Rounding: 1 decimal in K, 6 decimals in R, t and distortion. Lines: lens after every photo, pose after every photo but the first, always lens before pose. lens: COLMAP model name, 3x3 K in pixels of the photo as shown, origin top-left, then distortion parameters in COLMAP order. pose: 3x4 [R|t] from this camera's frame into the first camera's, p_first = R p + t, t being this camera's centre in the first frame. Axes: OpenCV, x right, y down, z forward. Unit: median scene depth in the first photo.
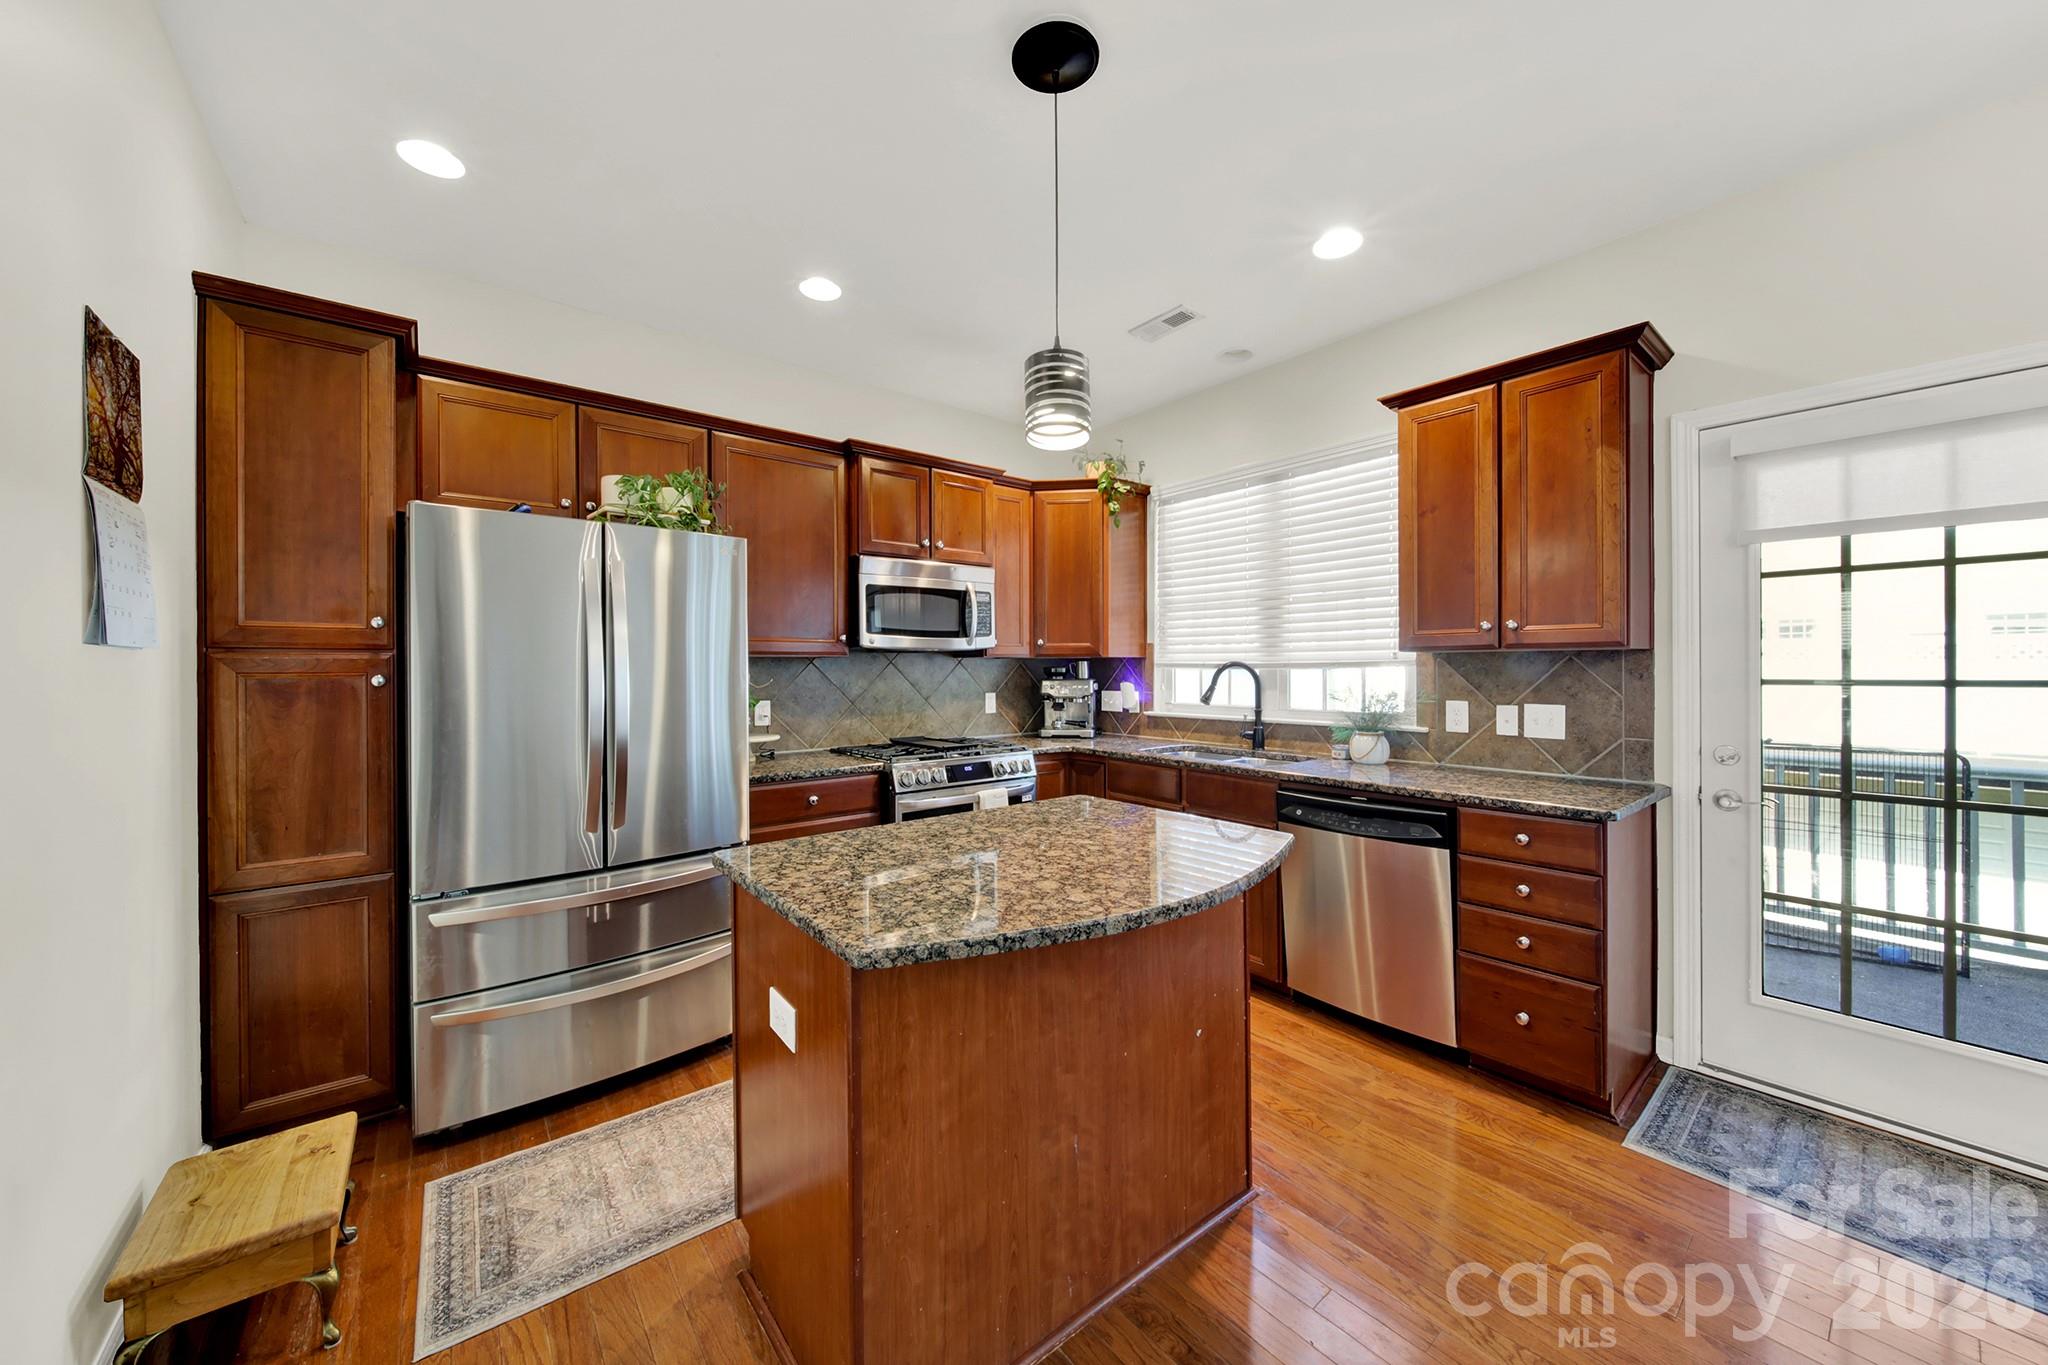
lens RADIAL K [[746.4, 0, 1042.6], [0, 746.4, 664.5], [0, 0, 1]] dist [-0.005029, -0.000246]
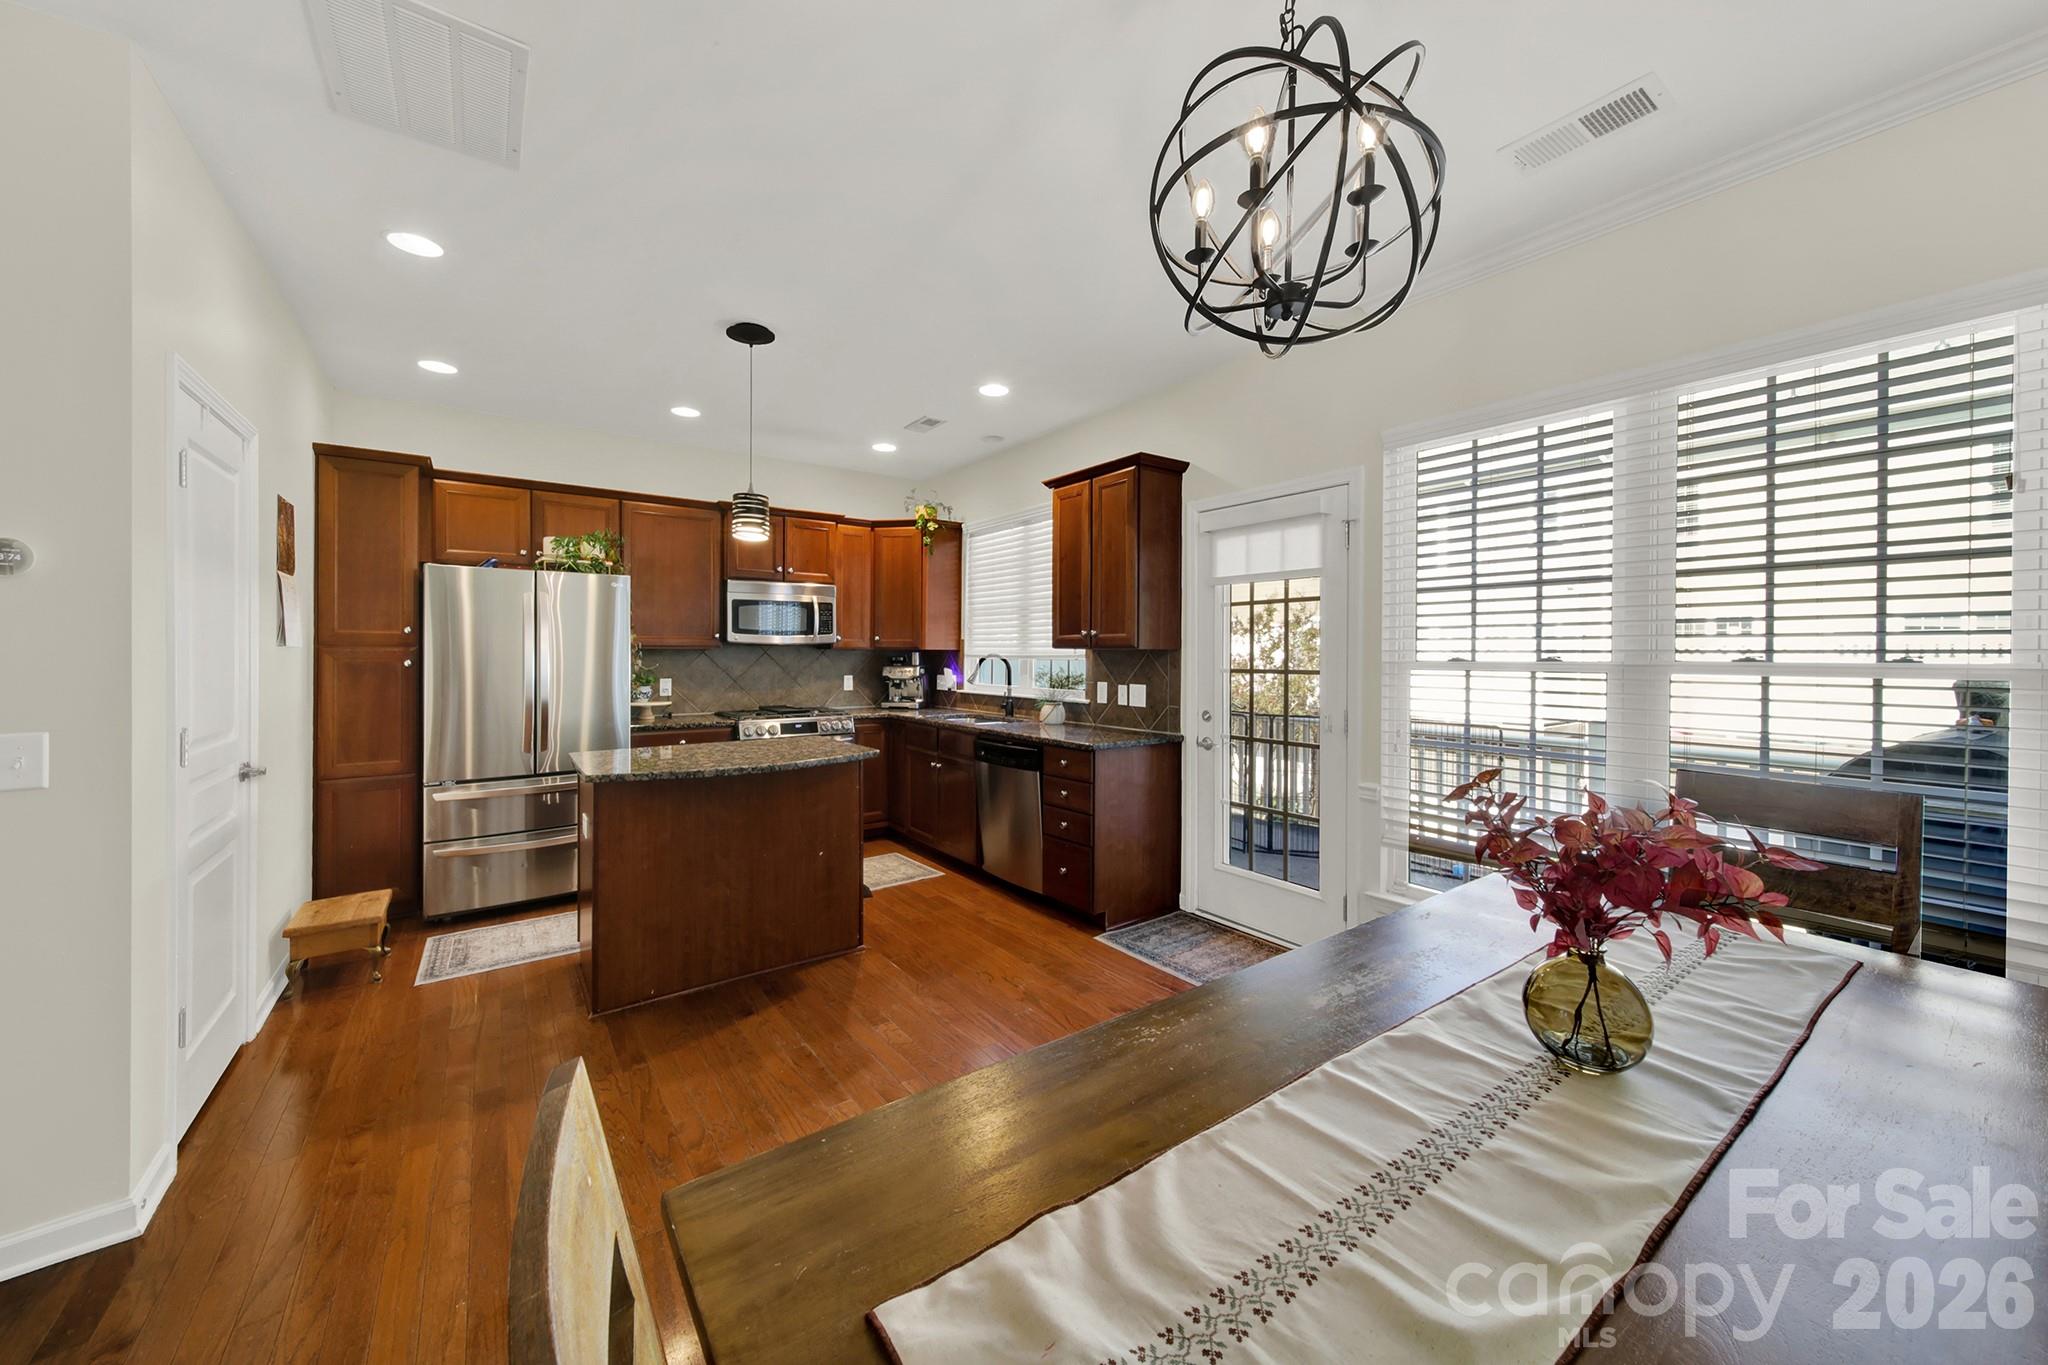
lens RADIAL K [[746.4, 0, 1026.9], [0, 746.4, 647.4], [0, 0, 1]] dist [-0.005029, -0.000246]
pose [[0.998737, 0.006513, -0.049817, 0.532131], [-0.006777, 0.999964, -0.005137, -0.013127], [0.049782, 0.005468, 0.998745, -0.554321]]
